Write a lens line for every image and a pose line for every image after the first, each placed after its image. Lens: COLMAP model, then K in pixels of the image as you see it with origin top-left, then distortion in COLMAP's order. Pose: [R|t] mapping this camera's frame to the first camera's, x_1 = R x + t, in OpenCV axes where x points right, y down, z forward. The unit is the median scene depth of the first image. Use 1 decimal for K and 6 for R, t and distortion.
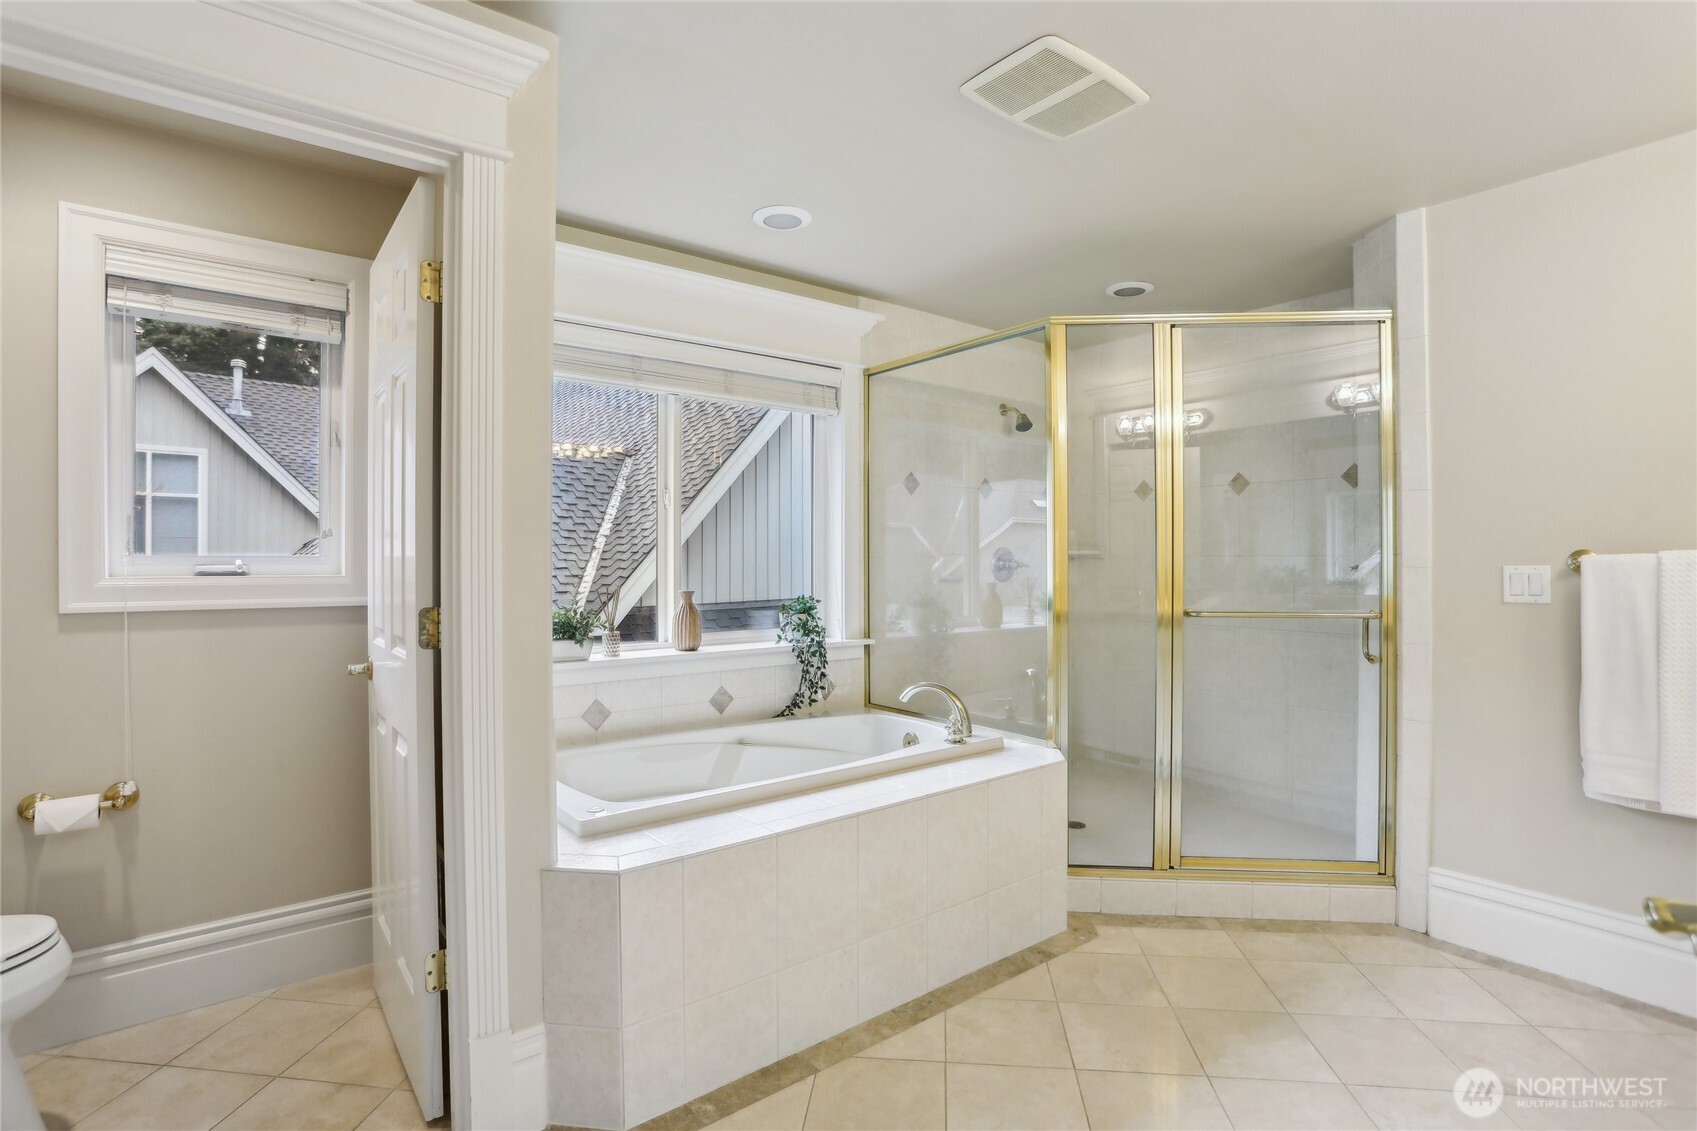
lens RADIAL K [[831.2, 0, 841.0], [0, 831.2, 559.5], [0, 0, 1]] dist [-0.073935, 0.033965]
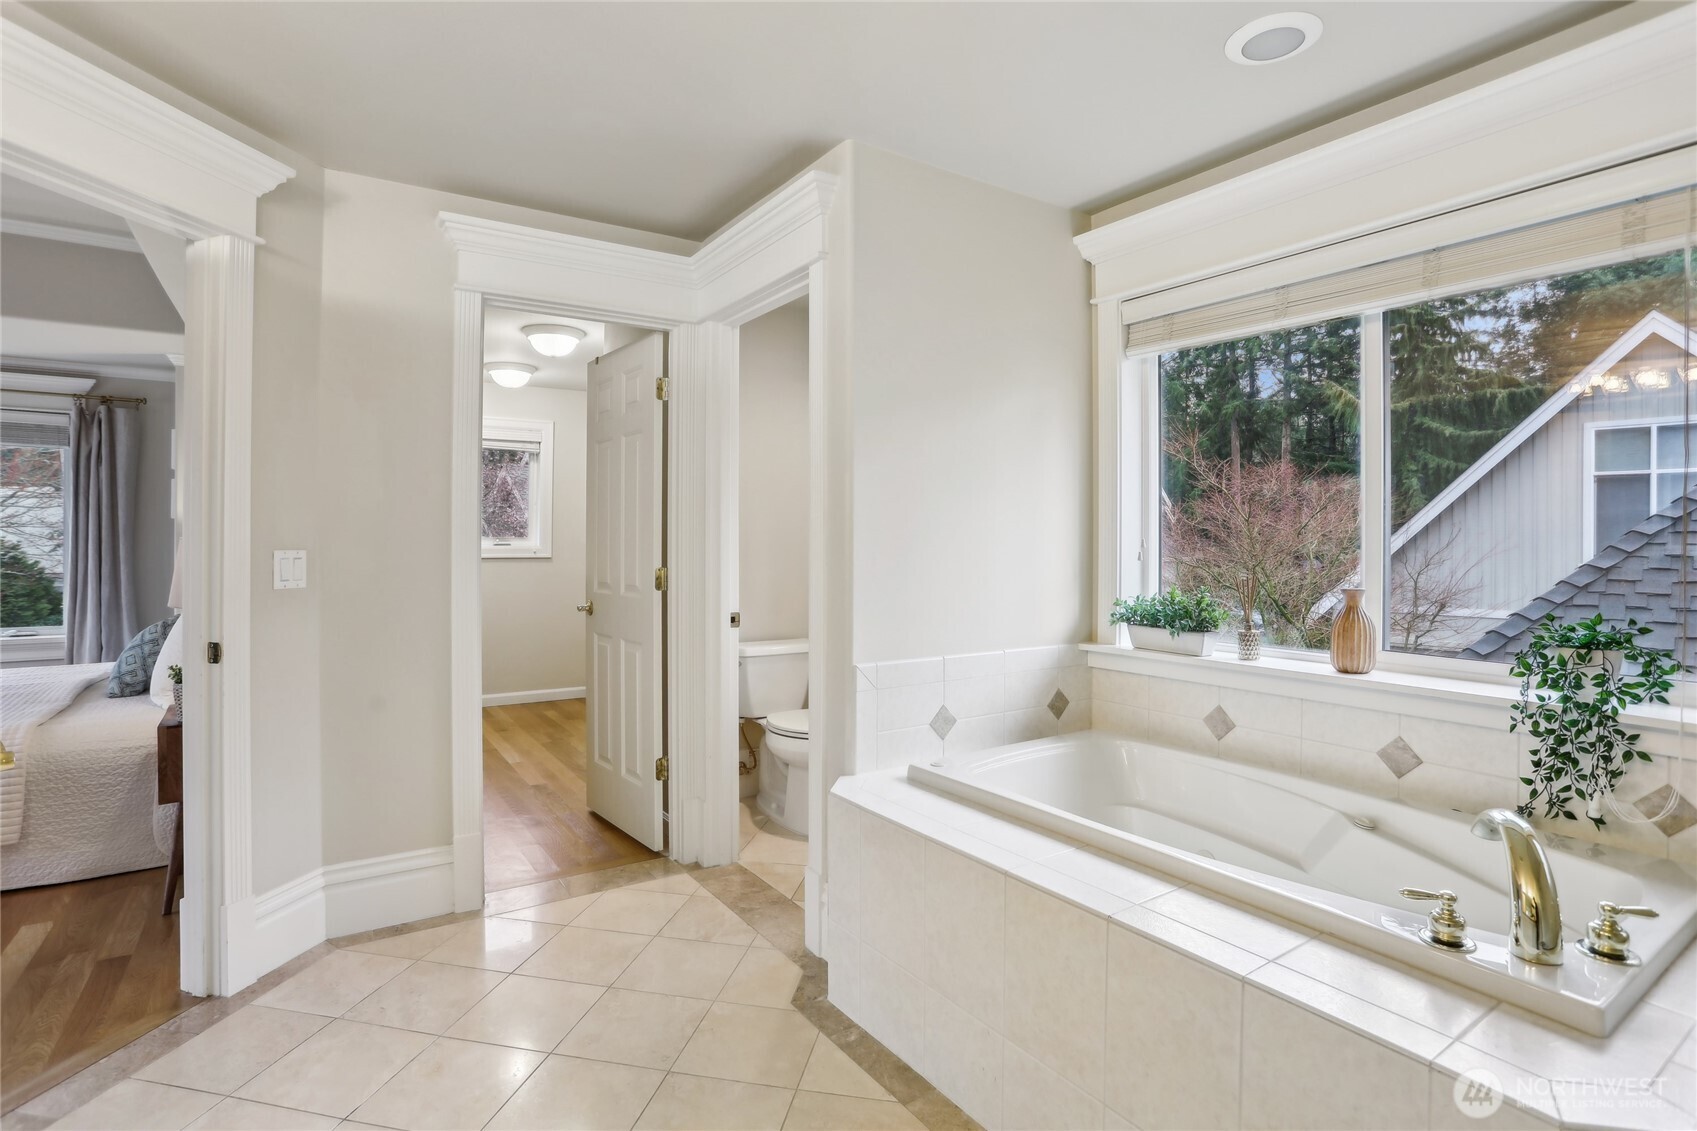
lens RADIAL K [[833.2, 0, 838.1], [0, 833.2, 548.8], [0, 0, 1]] dist [-0.080146, 0.033696]
pose [[-0.078722, 0.012659, -0.996816, 0.579622], [-0.004664, 0.999904, 0.013066, -0.003664], [0.996886, 0.005678, -0.078655, 0.657113]]
